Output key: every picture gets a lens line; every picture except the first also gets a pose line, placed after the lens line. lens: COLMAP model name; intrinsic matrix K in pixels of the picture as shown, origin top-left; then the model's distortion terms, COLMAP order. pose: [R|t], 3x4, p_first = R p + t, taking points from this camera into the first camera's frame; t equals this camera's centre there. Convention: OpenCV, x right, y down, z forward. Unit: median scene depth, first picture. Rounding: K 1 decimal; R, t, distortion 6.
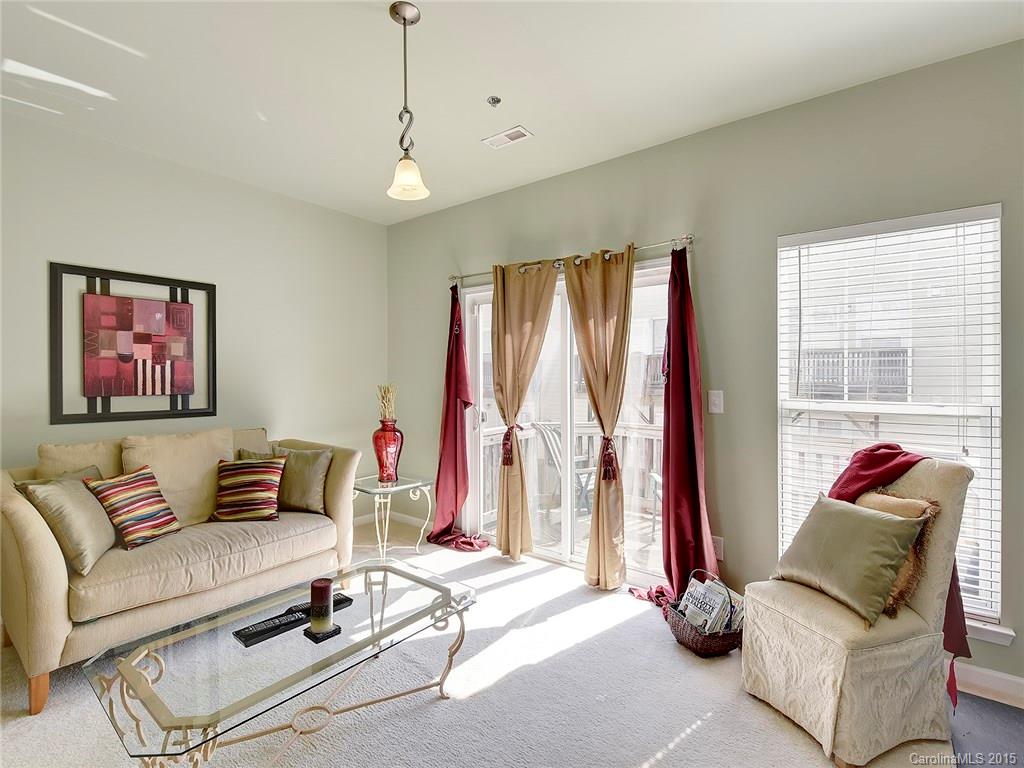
lens RADIAL K [[422.2, 0, 513.0], [0, 422.2, 398.5], [0, 0, 1]] dist [0.000190, -0.004617]
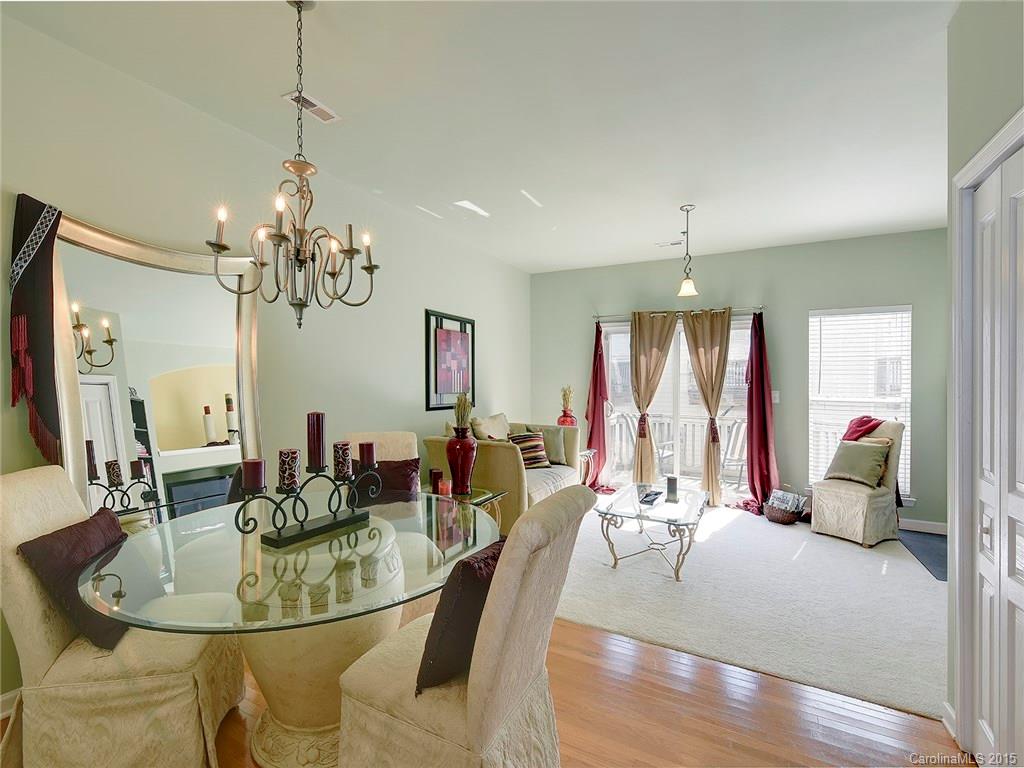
lens RADIAL K [[477.6, 0, 442.3], [0, 477.6, 406.1], [0, 0, 1]] dist [0.000859, -0.007924]
pose [[0.982498, -0.003179, 0.186249, -1.268783], [0.001964, 0.999976, 0.006708, 0.029244], [-0.186265, -0.006225, 0.982480, -0.734055]]
